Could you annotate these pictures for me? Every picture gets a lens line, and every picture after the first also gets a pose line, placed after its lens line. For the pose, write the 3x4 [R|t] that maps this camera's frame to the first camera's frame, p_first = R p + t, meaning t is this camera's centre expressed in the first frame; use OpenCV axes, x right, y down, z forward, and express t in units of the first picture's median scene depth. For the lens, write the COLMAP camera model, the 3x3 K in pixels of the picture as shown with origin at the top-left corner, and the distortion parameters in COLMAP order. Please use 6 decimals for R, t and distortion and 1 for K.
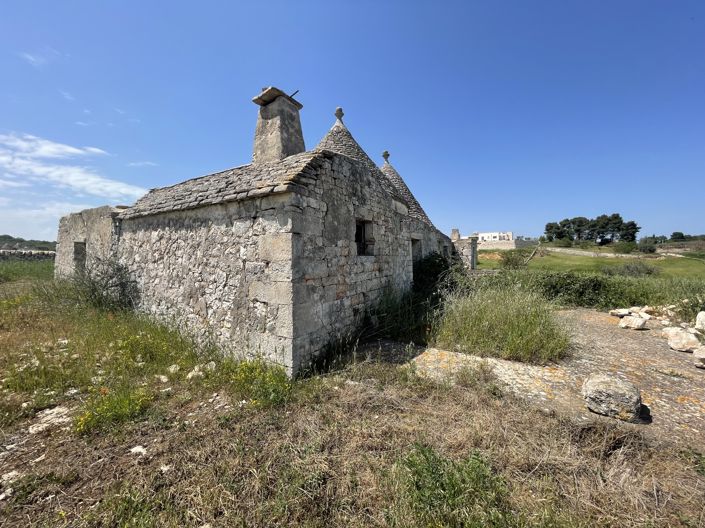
lens RADIAL K [[283.2, 0, 351.4], [0, 283.2, 262.2], [0, 0, 1]] dist [-0.001011, -0.000162]
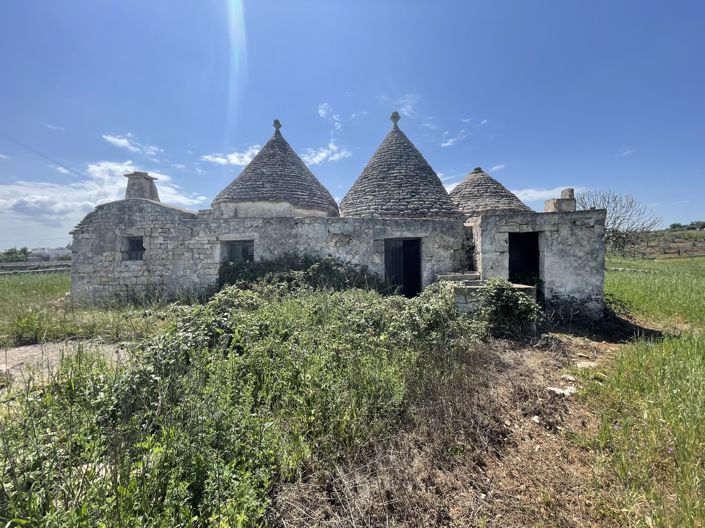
lens RADIAL K [[283.2, 0, 351.9], [0, 283.2, 263.3], [0, 0, 1]] dist [-0.001011, -0.000162]
pose [[0.367059, 0.008361, -0.930160, 1.880051], [-0.000547, 0.999961, 0.008772, -0.022119], [0.930197, -0.002711, 0.367050, 1.543654]]
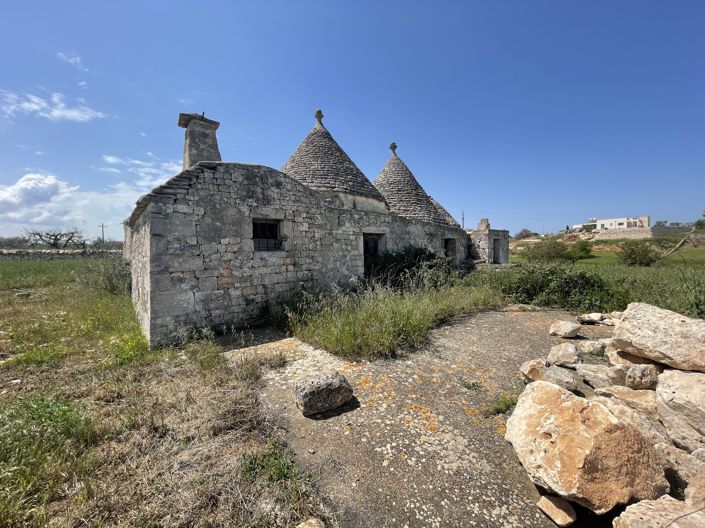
lens RADIAL K [[283.2, 0, 351.6], [0, 283.2, 261.7], [0, 0, 1]] dist [-0.001011, -0.000162]
pose [[0.952470, -0.003957, -0.304606, 0.691944], [0.008842, 0.999853, 0.014660, 0.003819], [0.304503, -0.016656, 0.952366, 0.051163]]
